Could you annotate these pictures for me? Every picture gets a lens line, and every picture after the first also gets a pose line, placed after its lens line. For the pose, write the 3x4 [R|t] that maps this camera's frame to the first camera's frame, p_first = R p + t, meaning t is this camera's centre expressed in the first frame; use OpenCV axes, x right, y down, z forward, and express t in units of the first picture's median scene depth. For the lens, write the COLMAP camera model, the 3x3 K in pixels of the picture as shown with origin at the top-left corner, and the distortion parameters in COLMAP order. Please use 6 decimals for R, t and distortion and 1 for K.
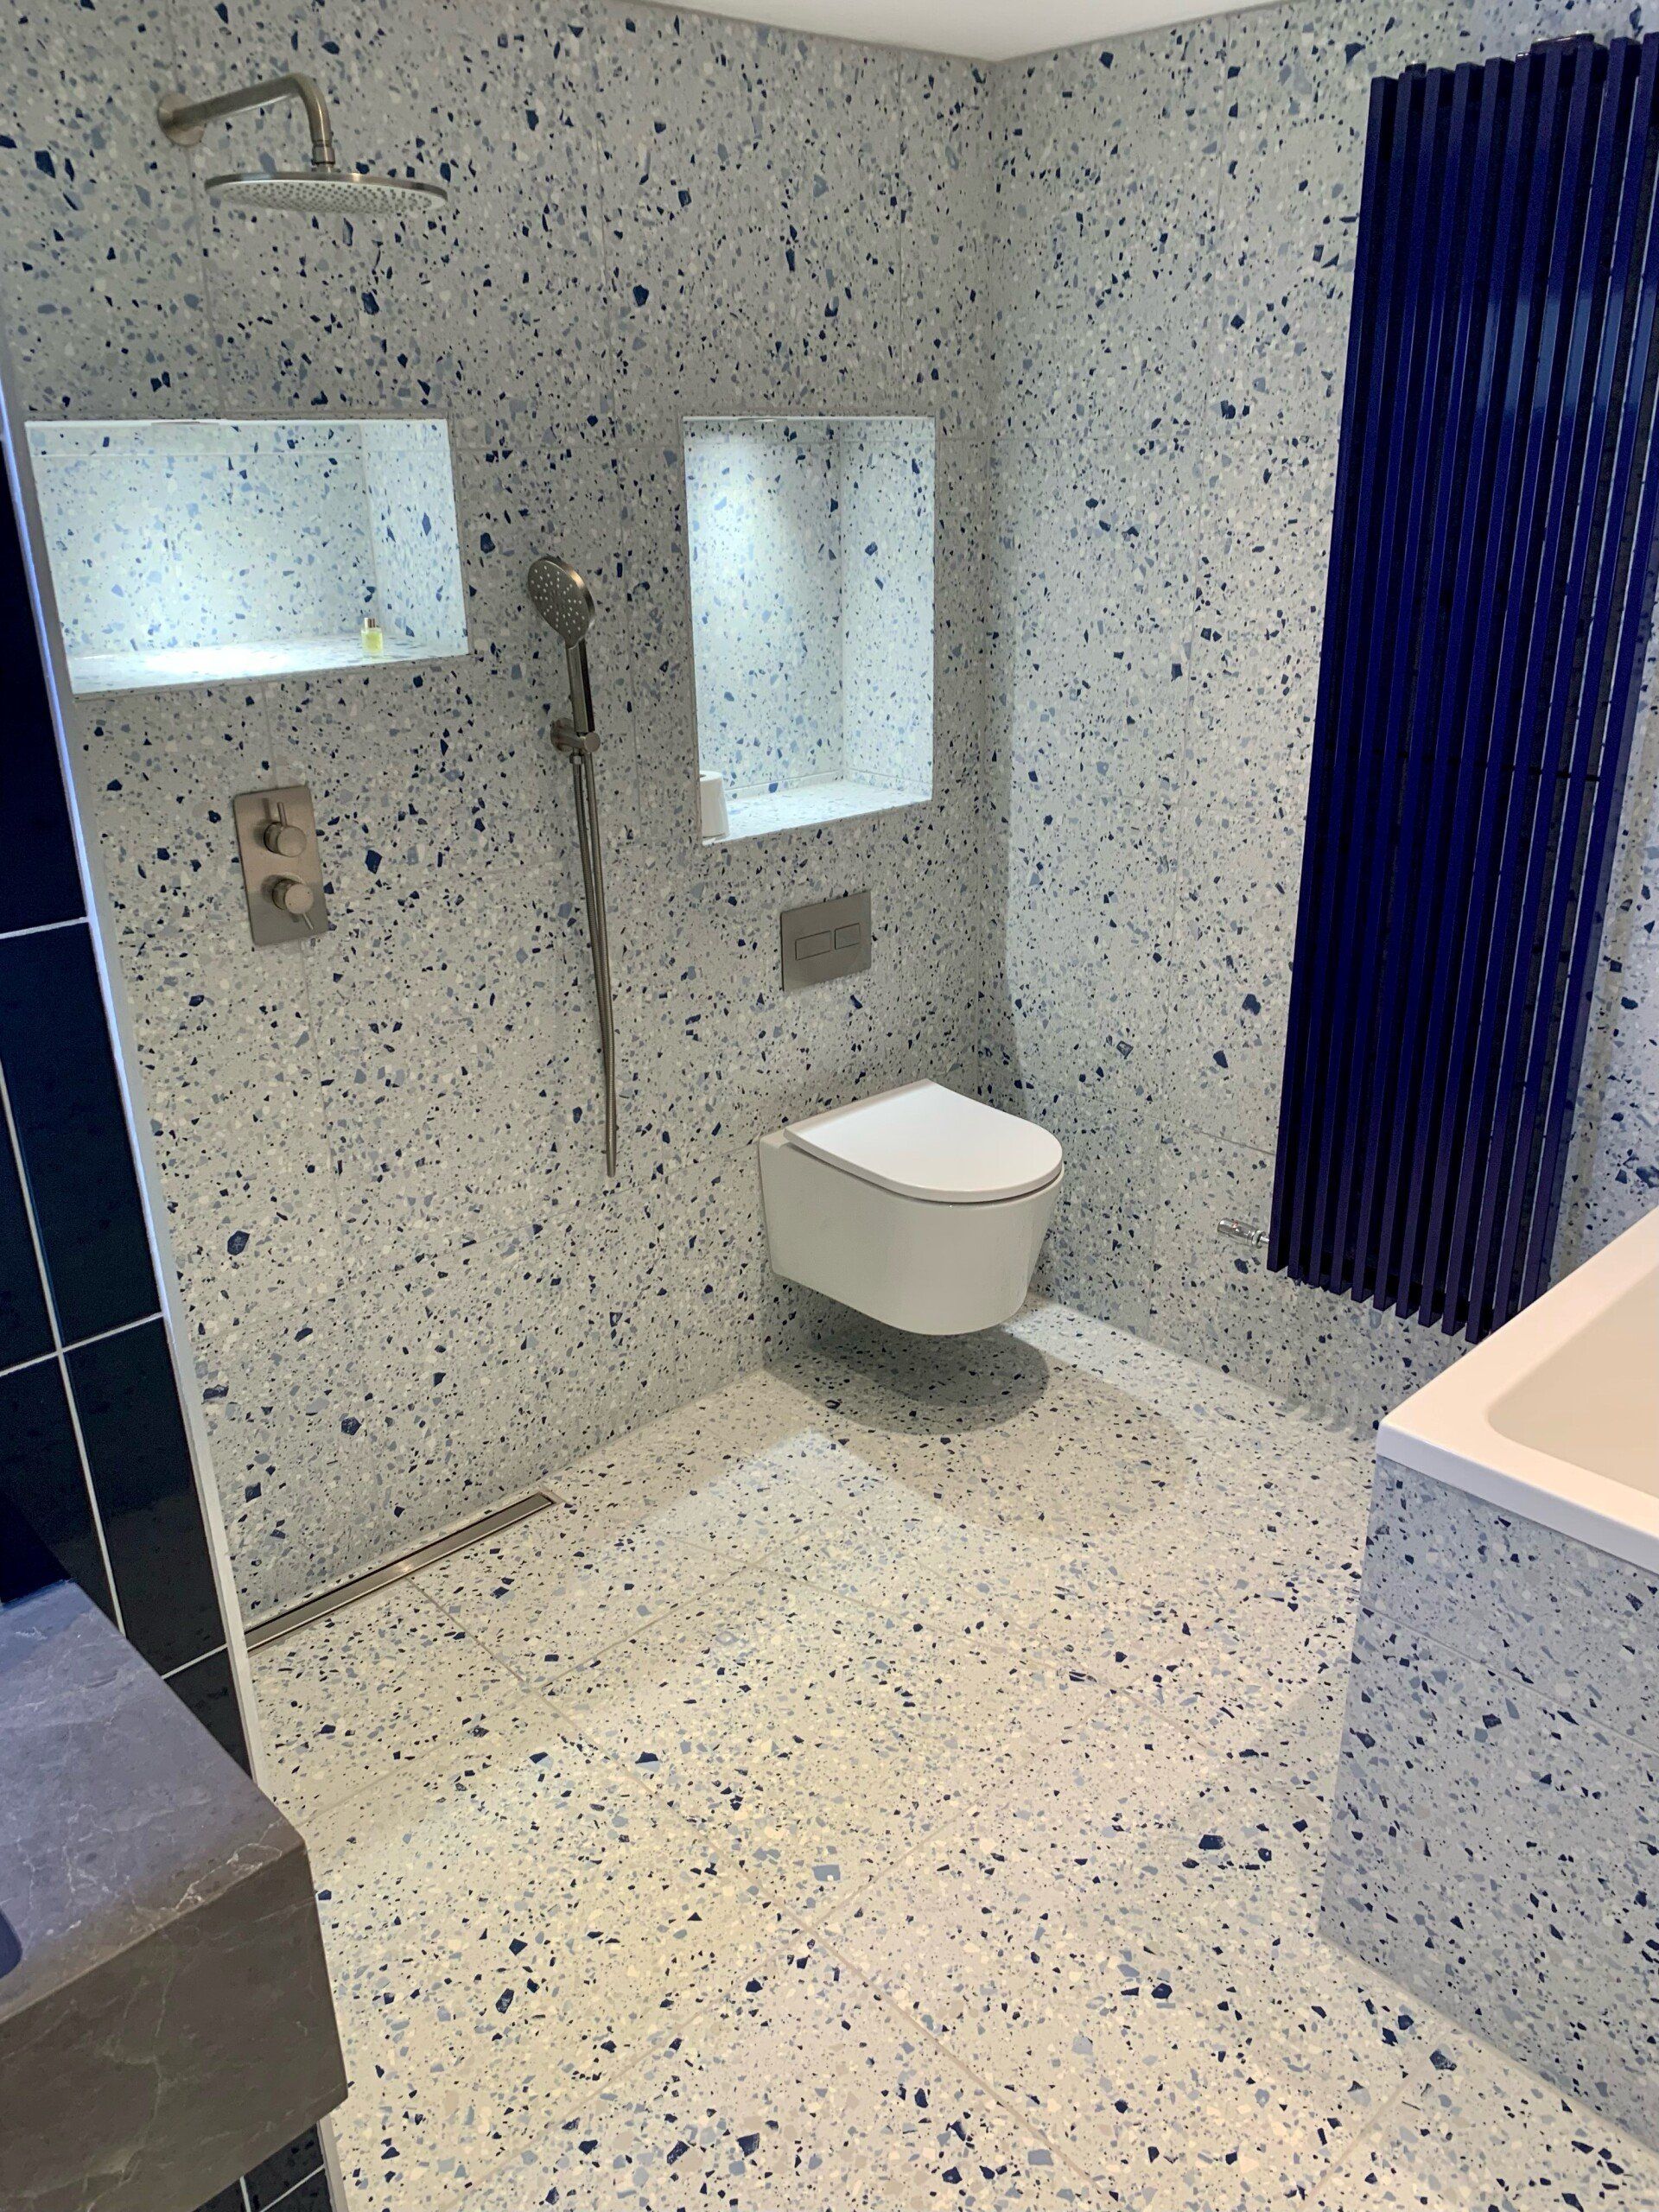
lens RADIAL K [[1679.9, 0, 836.9], [0, 1679.9, 1114.0], [0, 0, 1]] dist [0.008532, -0.005949]
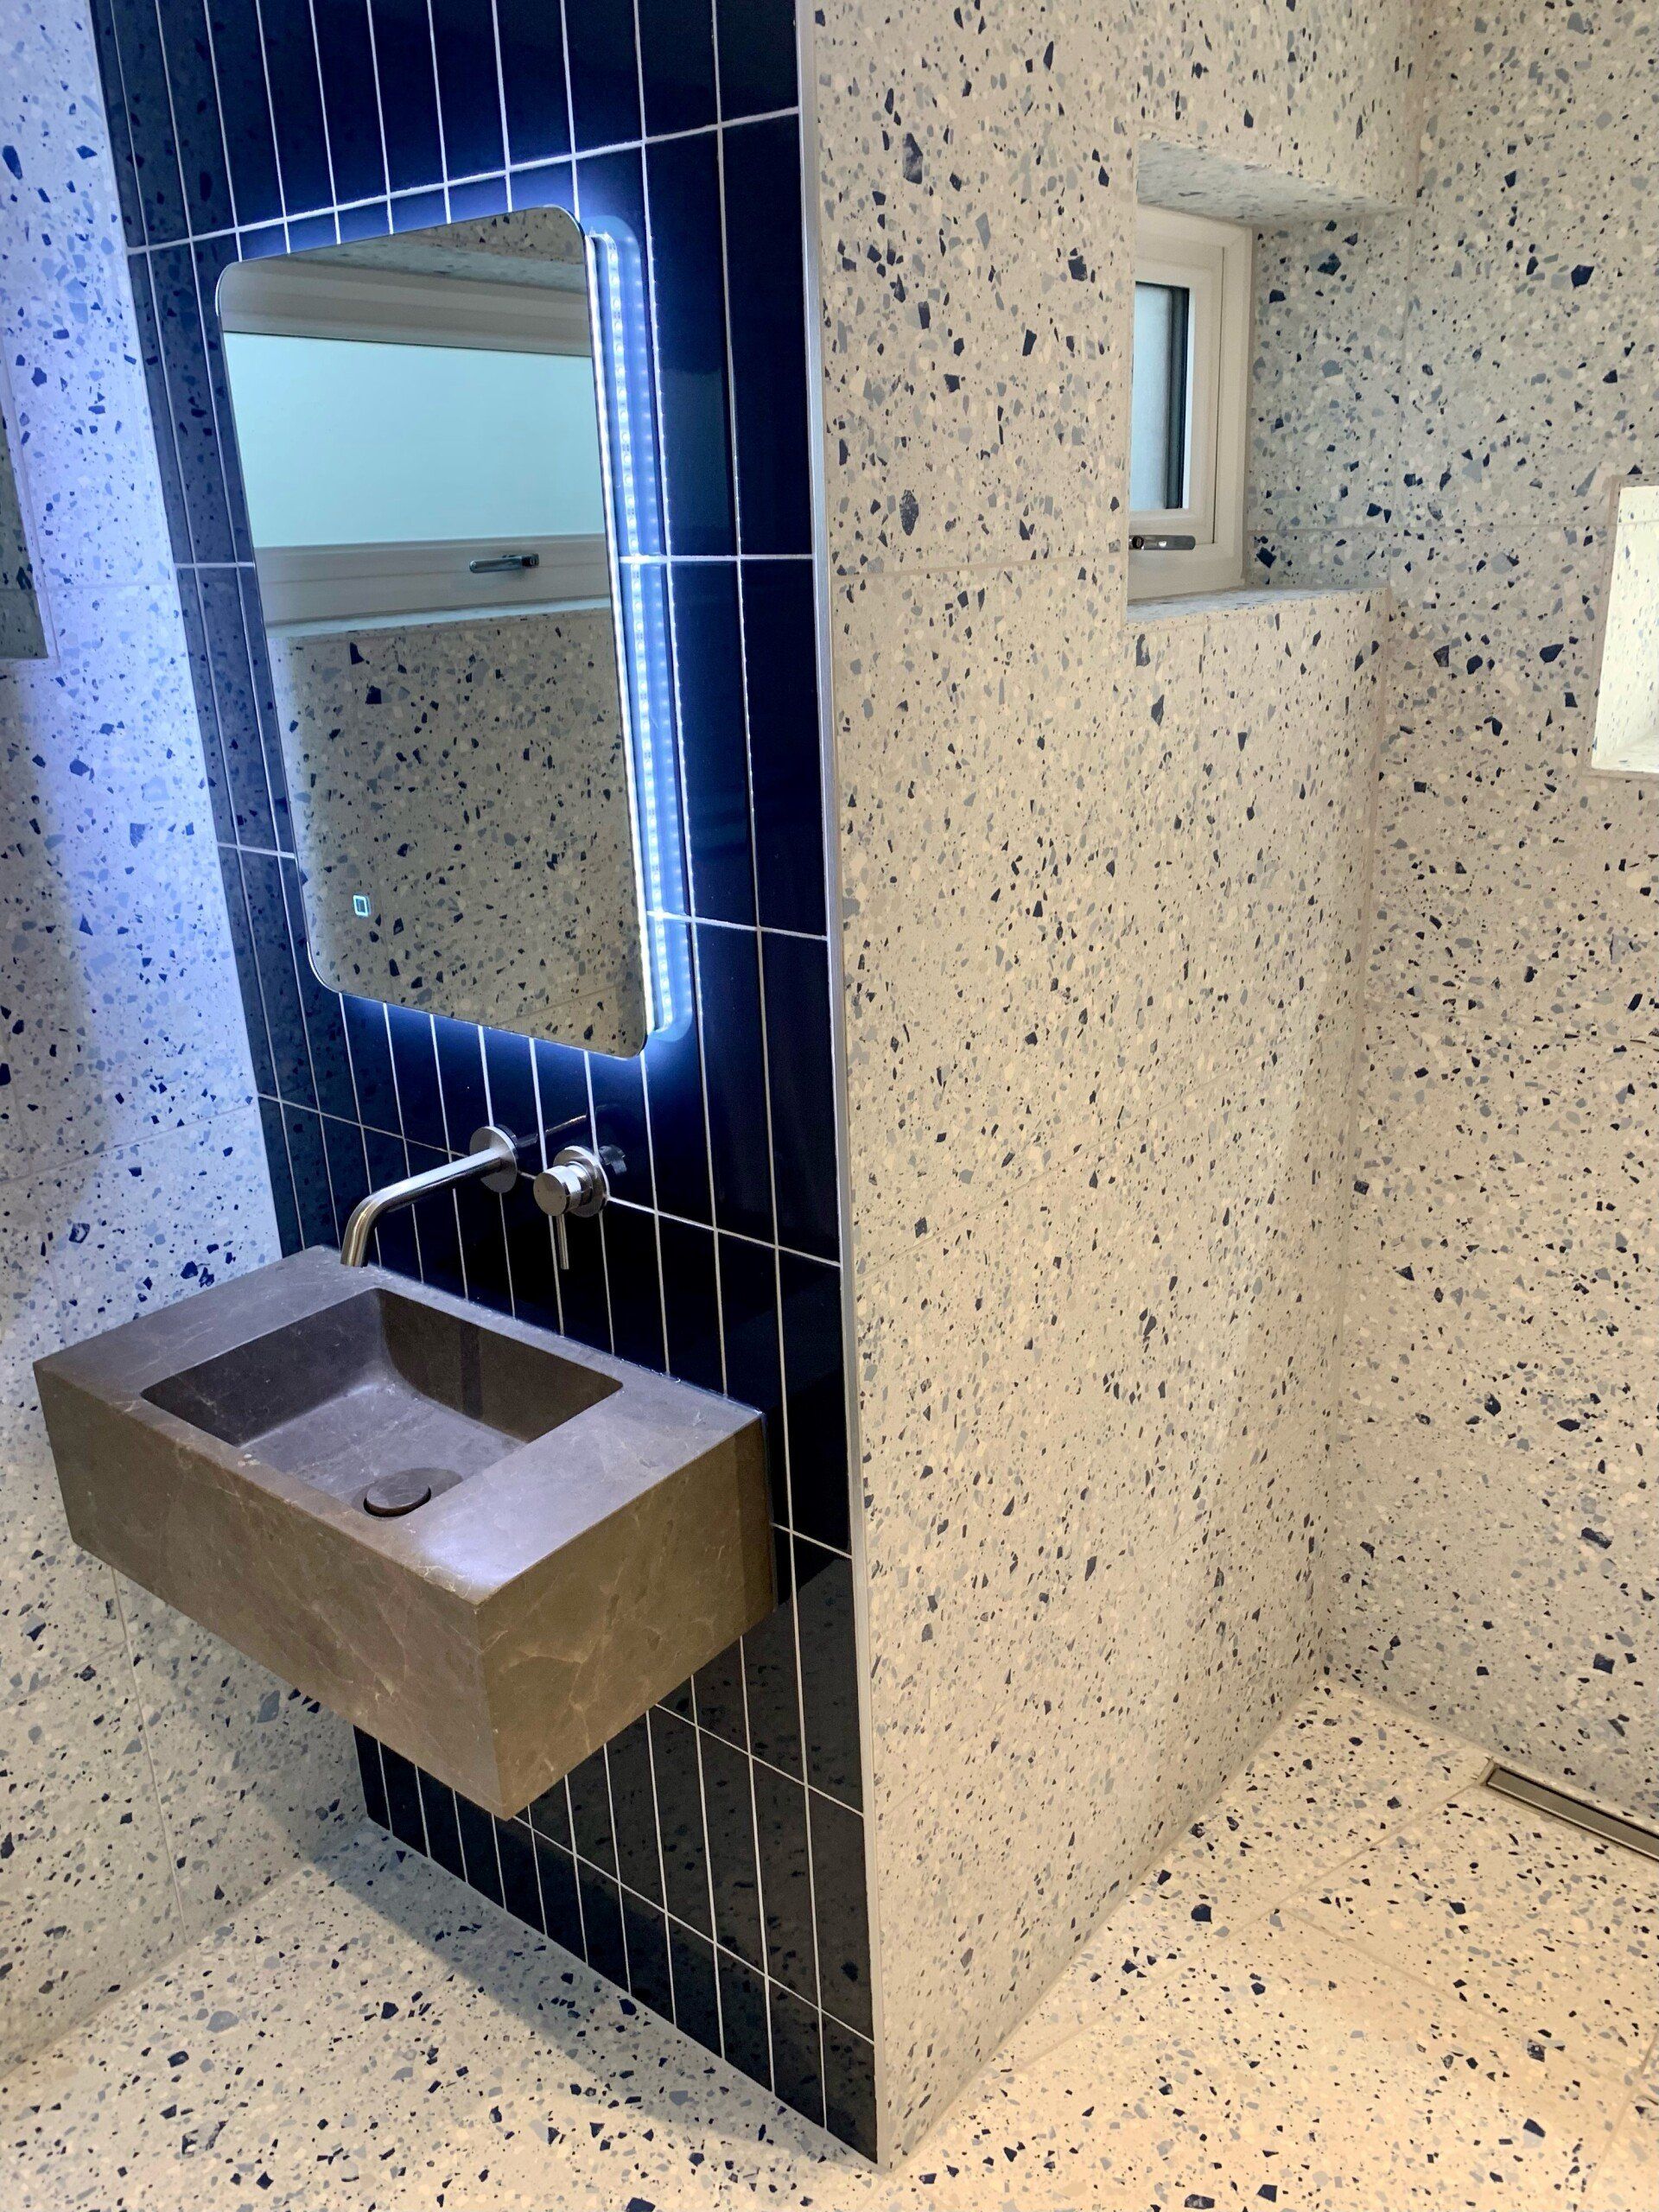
lens RADIAL K [[1679.9, 0, 836.1], [0, 1679.9, 1098.6], [0, 0, 1]] dist [0.008532, -0.005949]
pose [[0.136129, 0.341829, -0.929850, 0.364839], [-0.337448, 0.898460, 0.280888, -0.177058], [0.931449, 0.275539, 0.237657, 0.368508]]
